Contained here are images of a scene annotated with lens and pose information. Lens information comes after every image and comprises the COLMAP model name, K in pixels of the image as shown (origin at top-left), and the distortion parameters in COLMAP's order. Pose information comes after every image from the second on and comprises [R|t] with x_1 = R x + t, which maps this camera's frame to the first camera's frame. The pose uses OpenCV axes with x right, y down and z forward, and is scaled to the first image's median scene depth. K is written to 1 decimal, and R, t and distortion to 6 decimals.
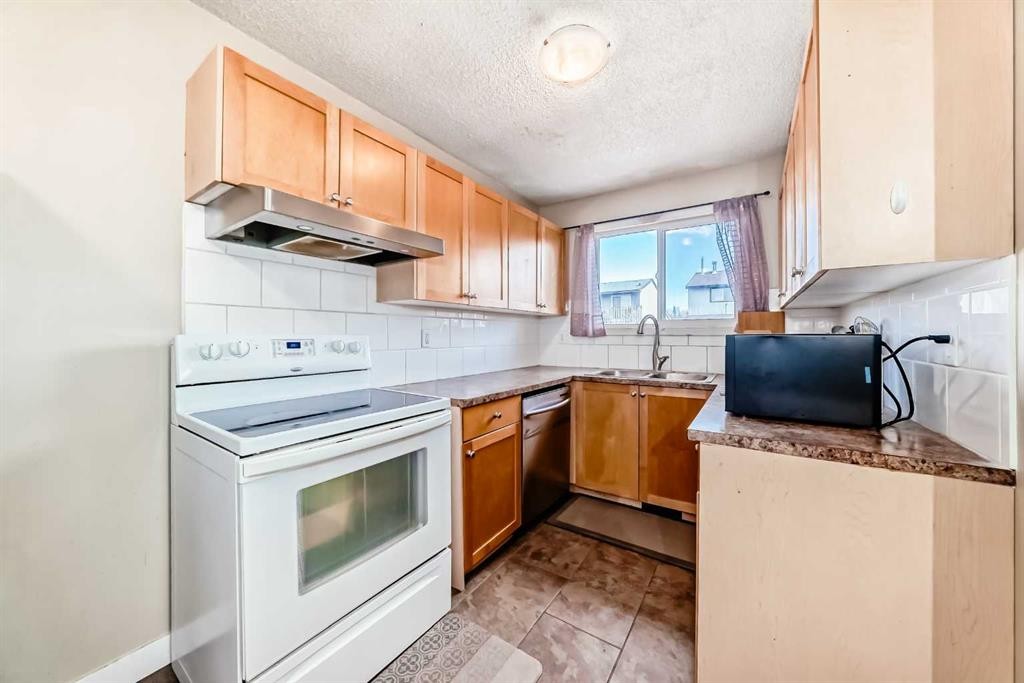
lens RADIAL K [[359.1, 0, 512.8], [0, 359.1, 337.3], [0, 0, 1]] dist [-0.025397, 0.000158]
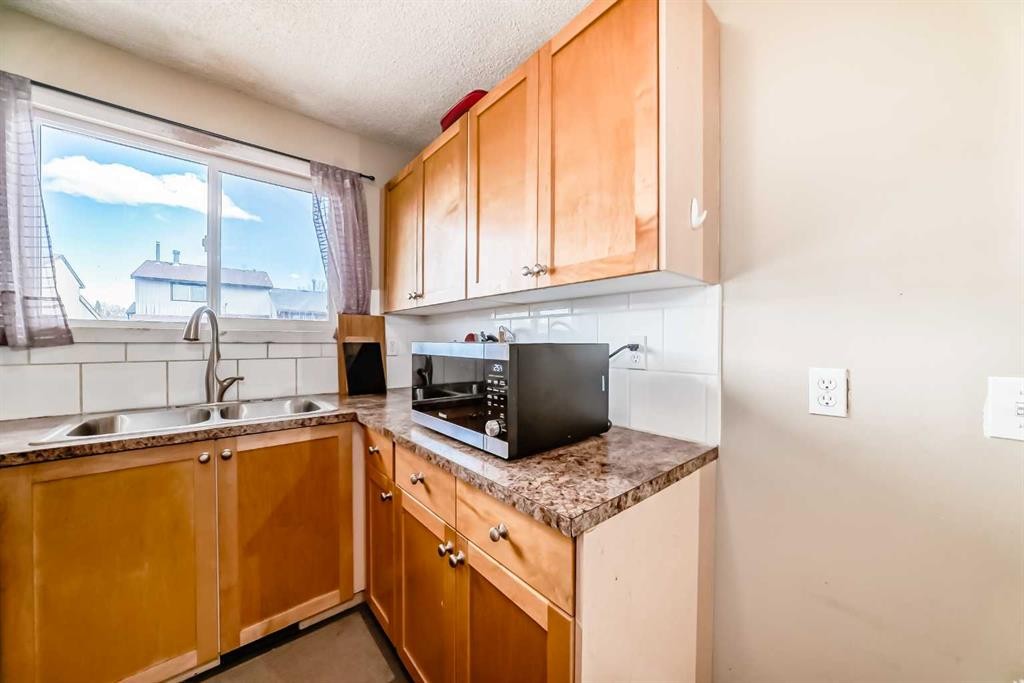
lens RADIAL K [[355.6, 0, 515.8], [0, 355.6, 343.5], [0, 0, 1]] dist [-0.027801, 0.006145]
pose [[0.264566, -0.004560, 0.964357, -0.026380], [0.003364, 0.999987, 0.003806, -0.006731], [-0.964362, 0.002237, 0.264578, 0.497671]]
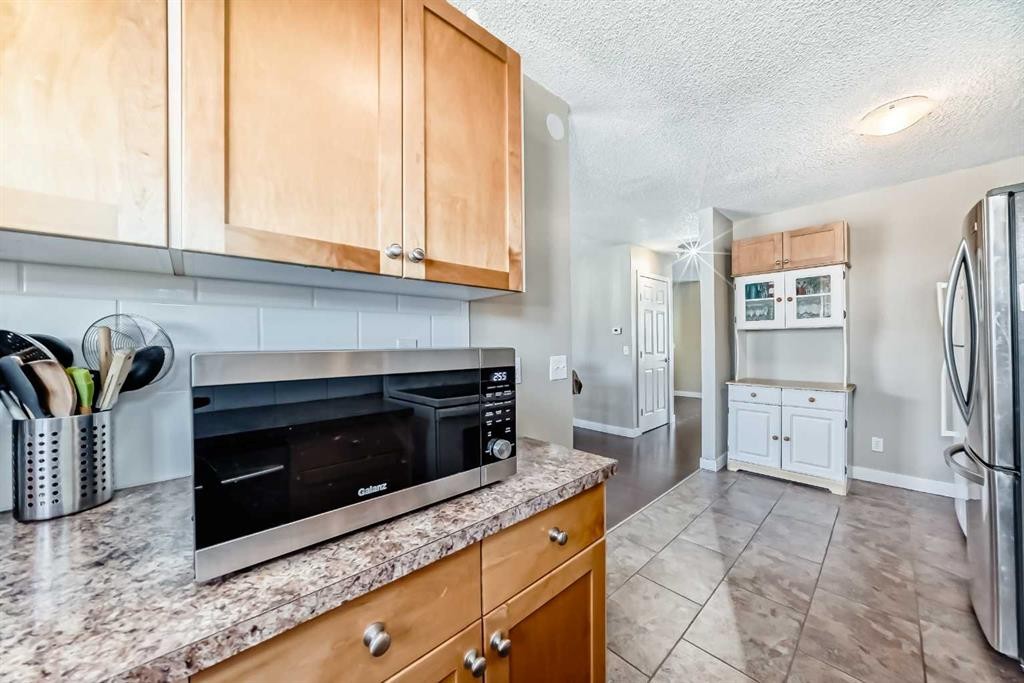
lens RADIAL K [[353.4, 0, 512.0], [0, 353.4, 341.5], [0, 0, 1]] dist [-0.025976, 0.000165]
pose [[-0.968792, 0.010920, 0.247635, 0.280142], [0.012111, 0.999921, 0.003285, -0.013132], [-0.247580, 0.006181, -0.968848, 0.983352]]
